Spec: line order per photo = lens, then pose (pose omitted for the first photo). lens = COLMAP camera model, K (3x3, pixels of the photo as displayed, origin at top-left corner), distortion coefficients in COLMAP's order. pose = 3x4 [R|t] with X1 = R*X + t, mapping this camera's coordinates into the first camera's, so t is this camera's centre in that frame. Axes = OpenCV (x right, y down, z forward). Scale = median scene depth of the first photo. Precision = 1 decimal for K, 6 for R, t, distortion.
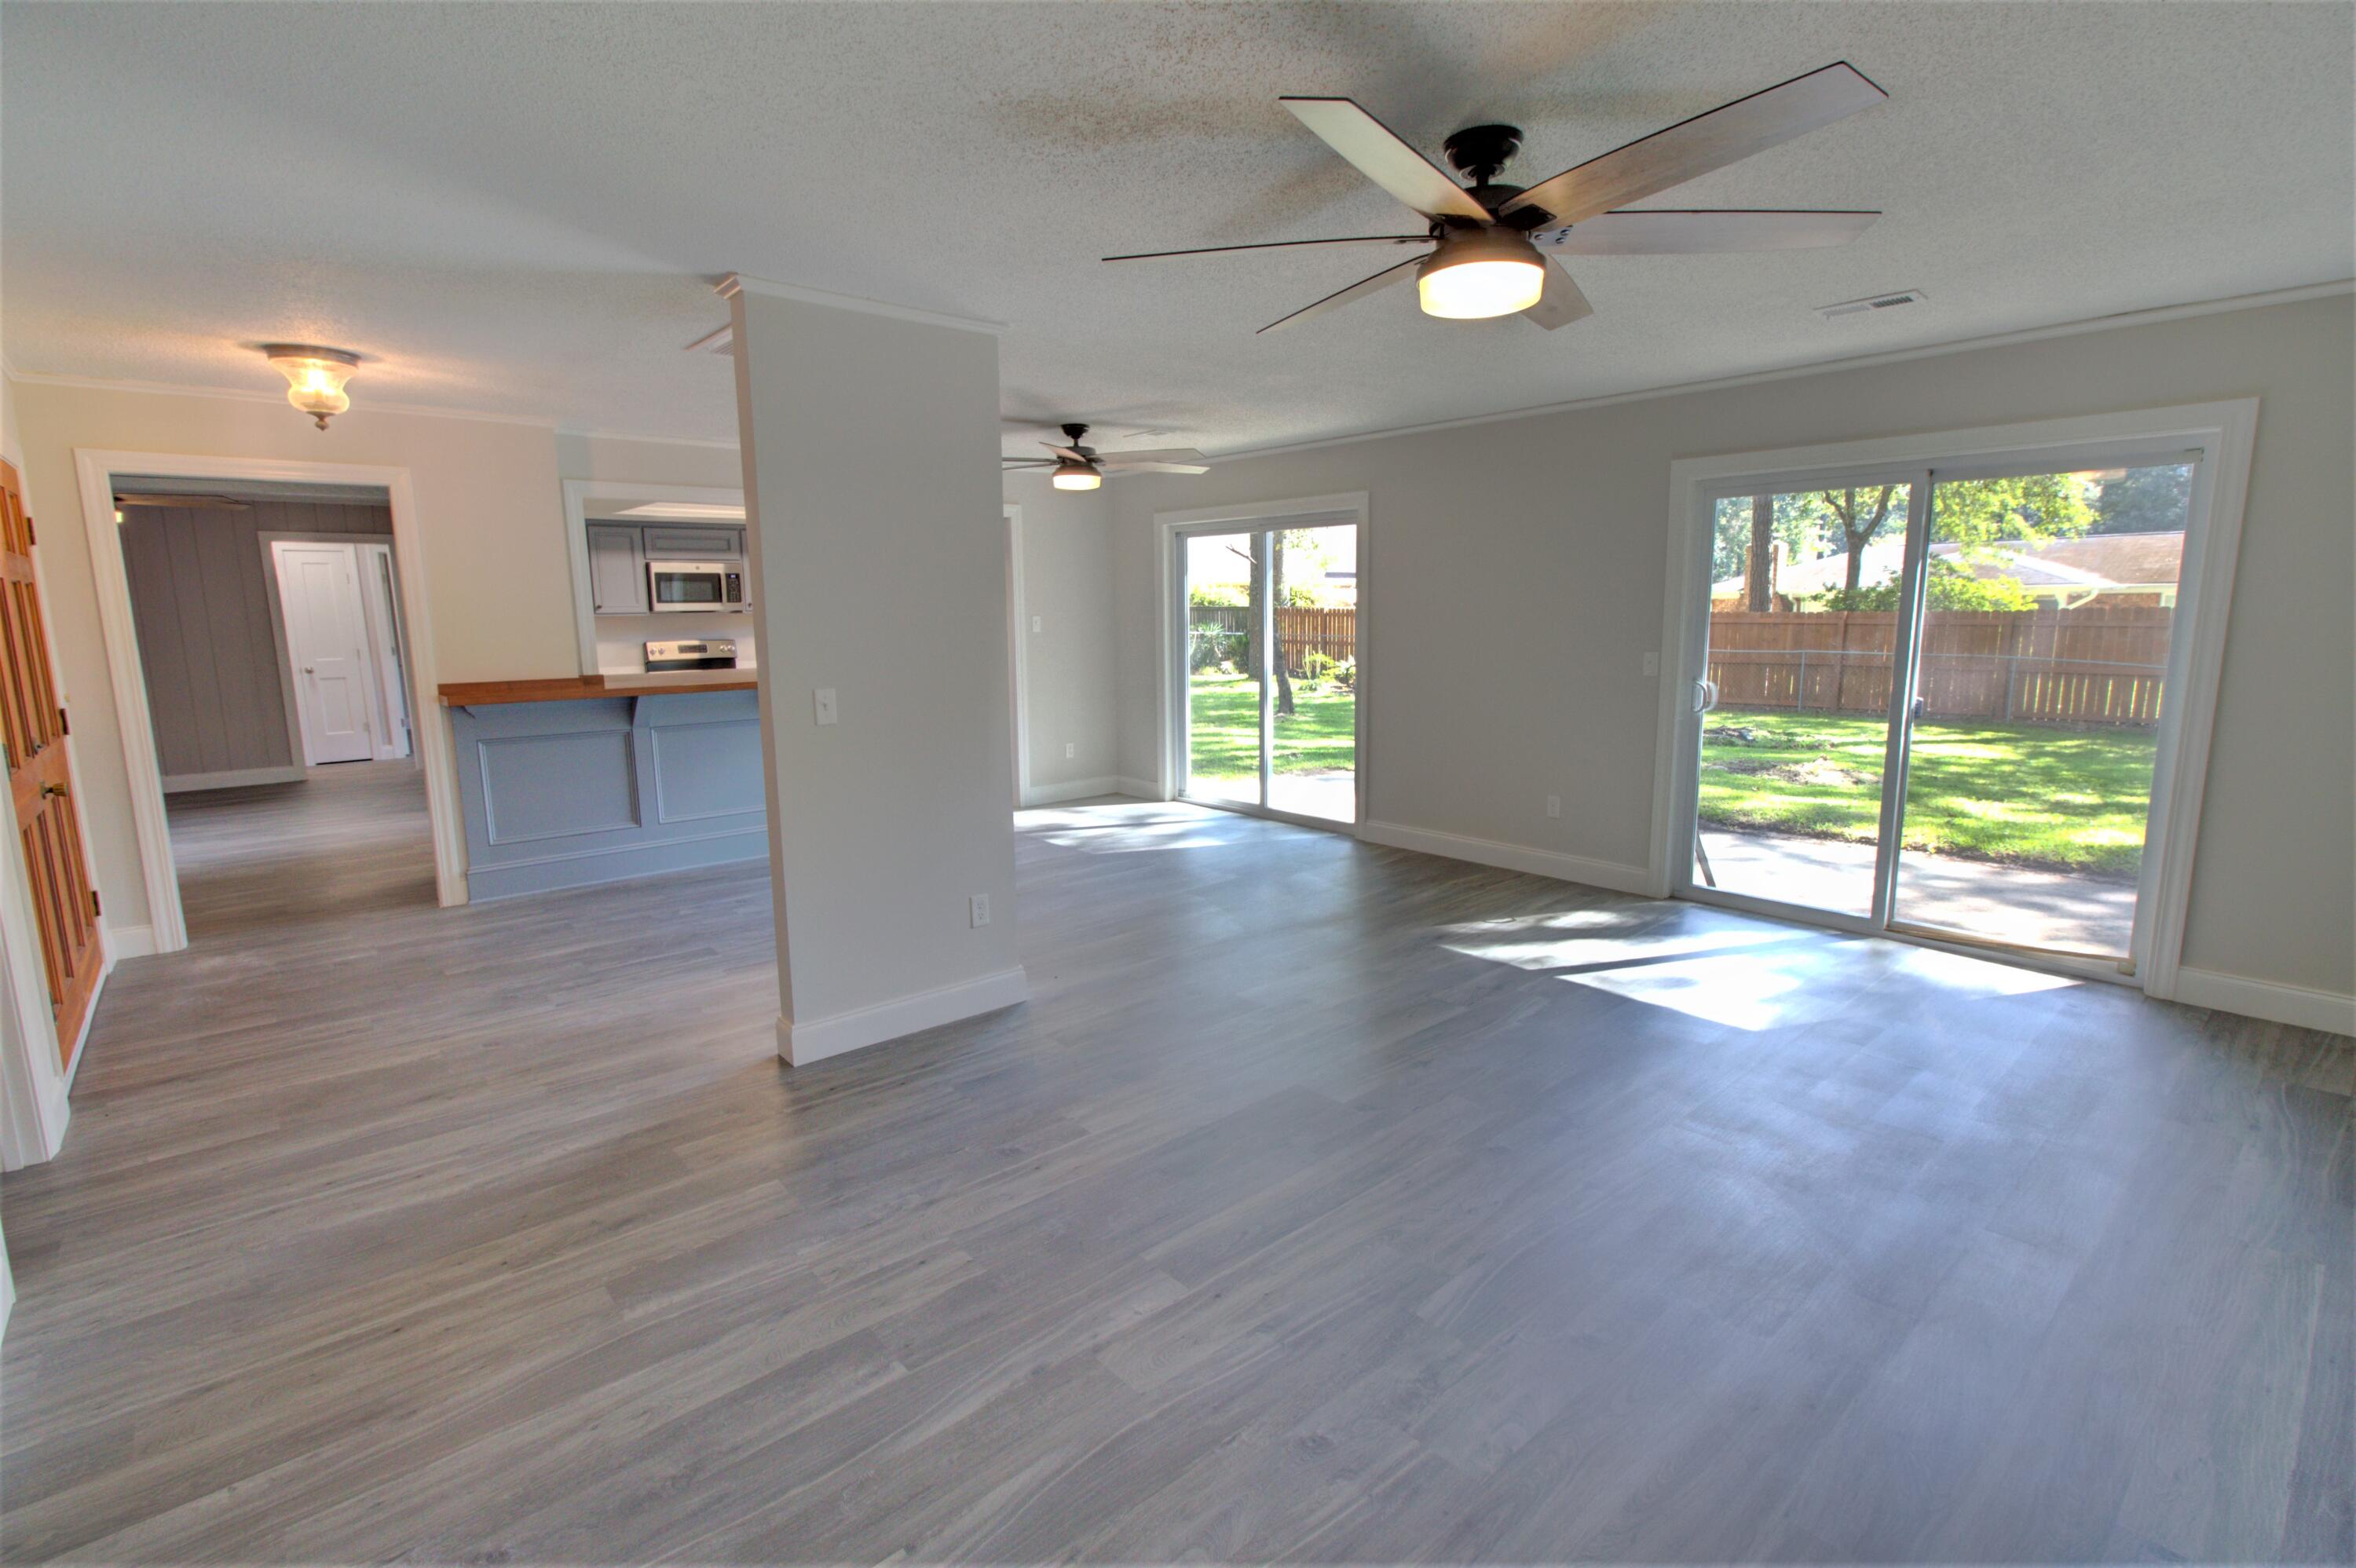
lens RADIAL K [[1083.2, 0, 1183.7], [0, 1083.2, 775.3], [0, 0, 1]] dist [0.001088, 0.000091]
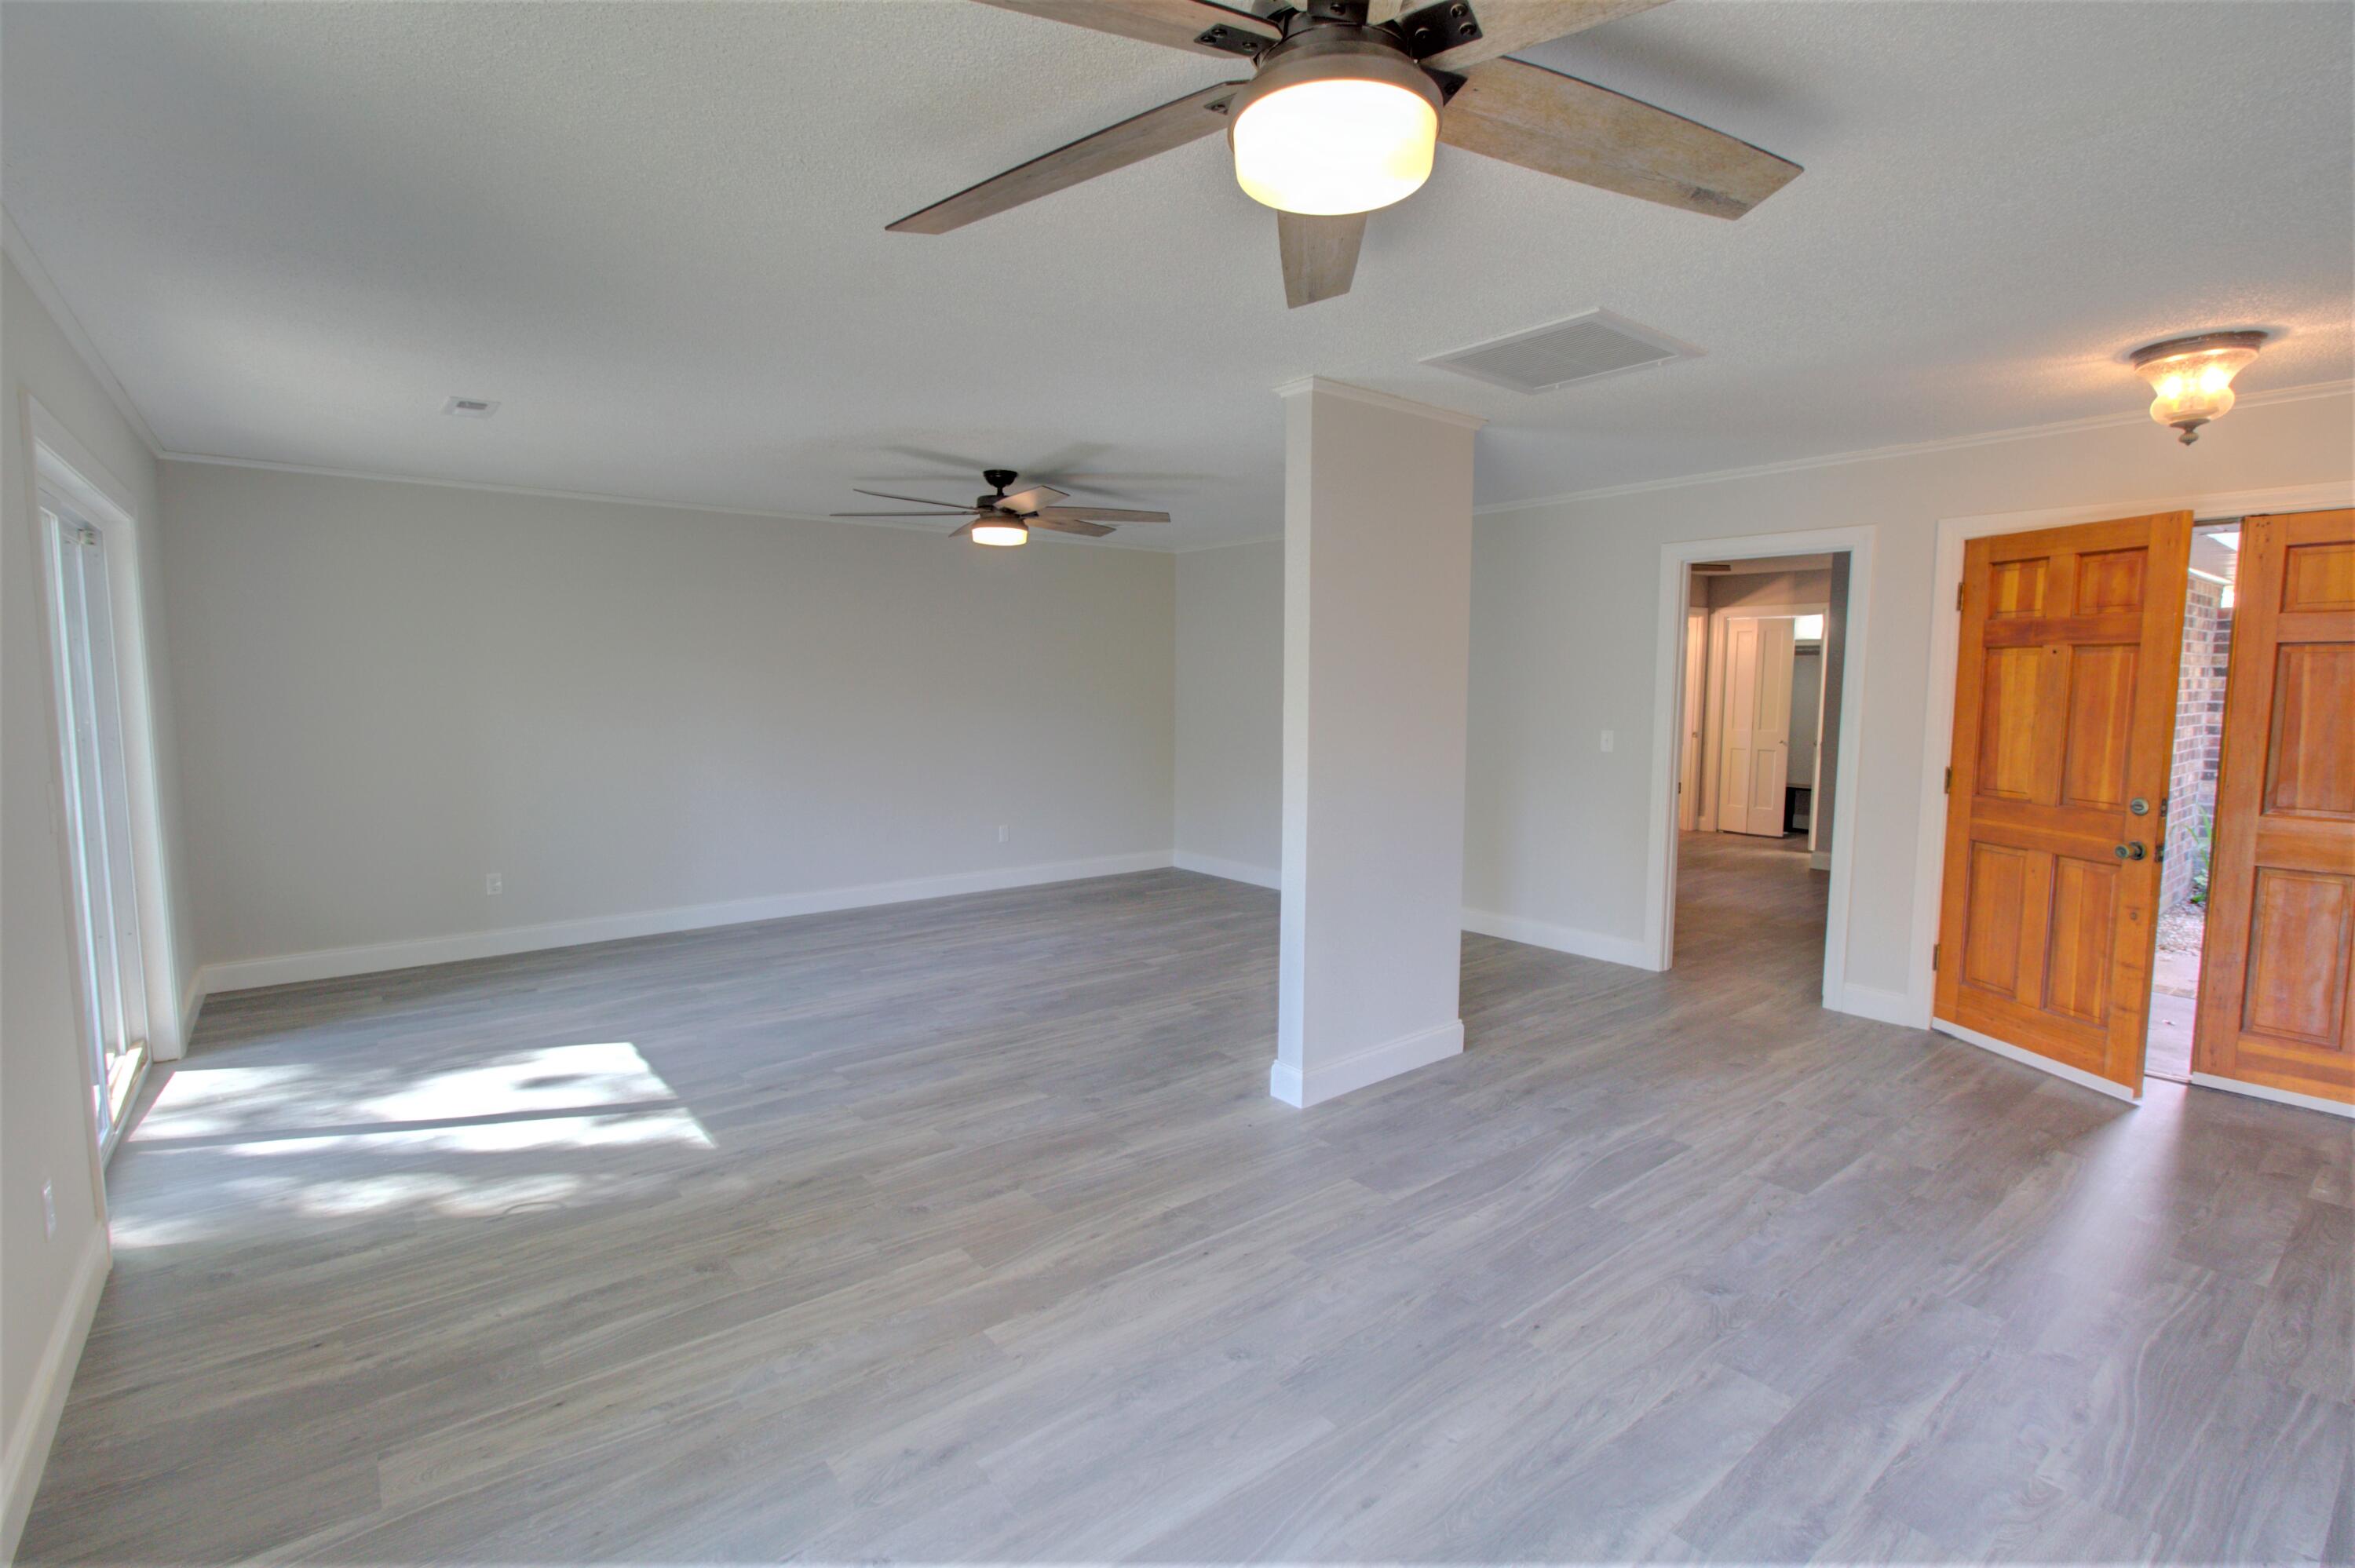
lens RADIAL K [[1082.7, 0, 1177.6], [0, 1082.7, 781.9], [0, 0, 1]] dist [0.001088, 0.000091]
pose [[-0.998896, 0.003119, 0.046878, -0.108154], [0.014979, 0.966867, 0.254842, -0.295038], [-0.044530, 0.255263, -0.965846, 1.850441]]
